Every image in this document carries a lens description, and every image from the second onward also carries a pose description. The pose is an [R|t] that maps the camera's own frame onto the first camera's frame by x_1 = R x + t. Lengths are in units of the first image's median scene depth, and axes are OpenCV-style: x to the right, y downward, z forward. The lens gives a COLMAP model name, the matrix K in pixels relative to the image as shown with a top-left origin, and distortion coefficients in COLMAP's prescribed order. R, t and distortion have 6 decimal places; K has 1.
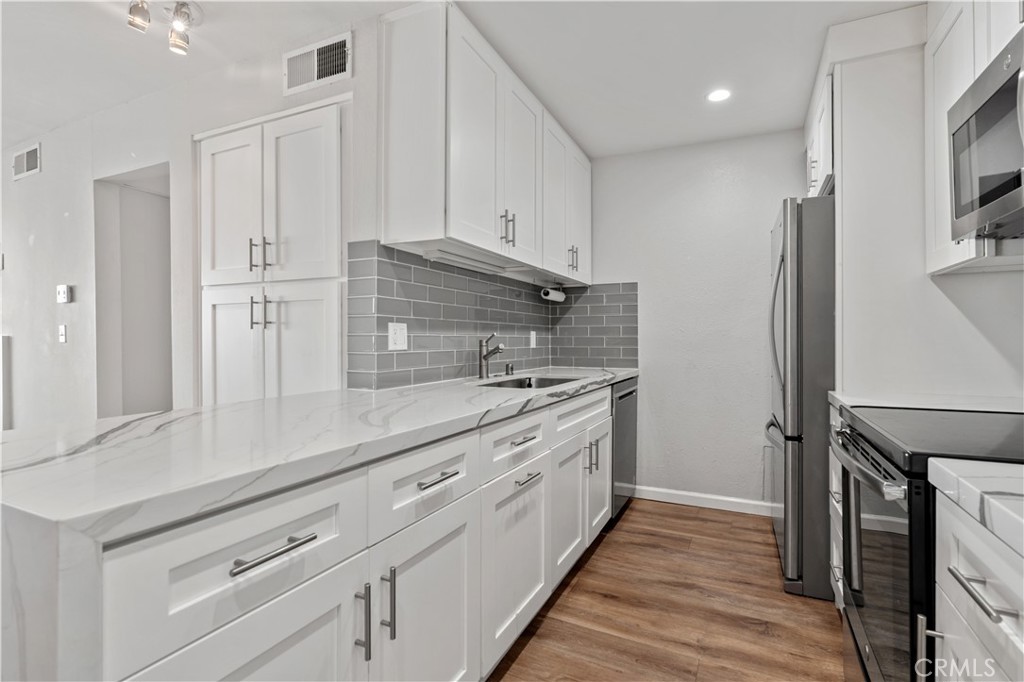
lens RADIAL K [[476.3, 0, 493.6], [0, 476.3, 339.8], [0, 0, 1]] dist [-0.011164, 0.004602]
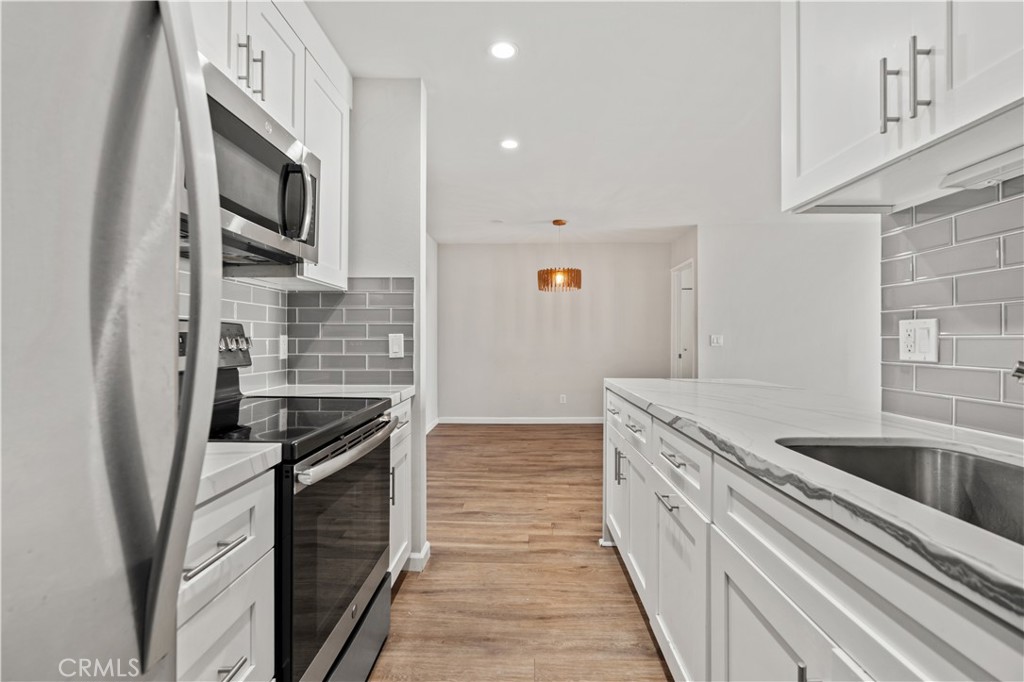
lens RADIAL K [[476.3, 0, 532.4], [0, 476.3, 341.3], [0, 0, 1]] dist [-0.011164, 0.004602]
pose [[-0.869190, 0.003297, -0.494467, 0.513864], [0.000410, 0.999982, 0.005947, -0.008422], [0.494478, 0.004966, -0.869176, 1.166128]]
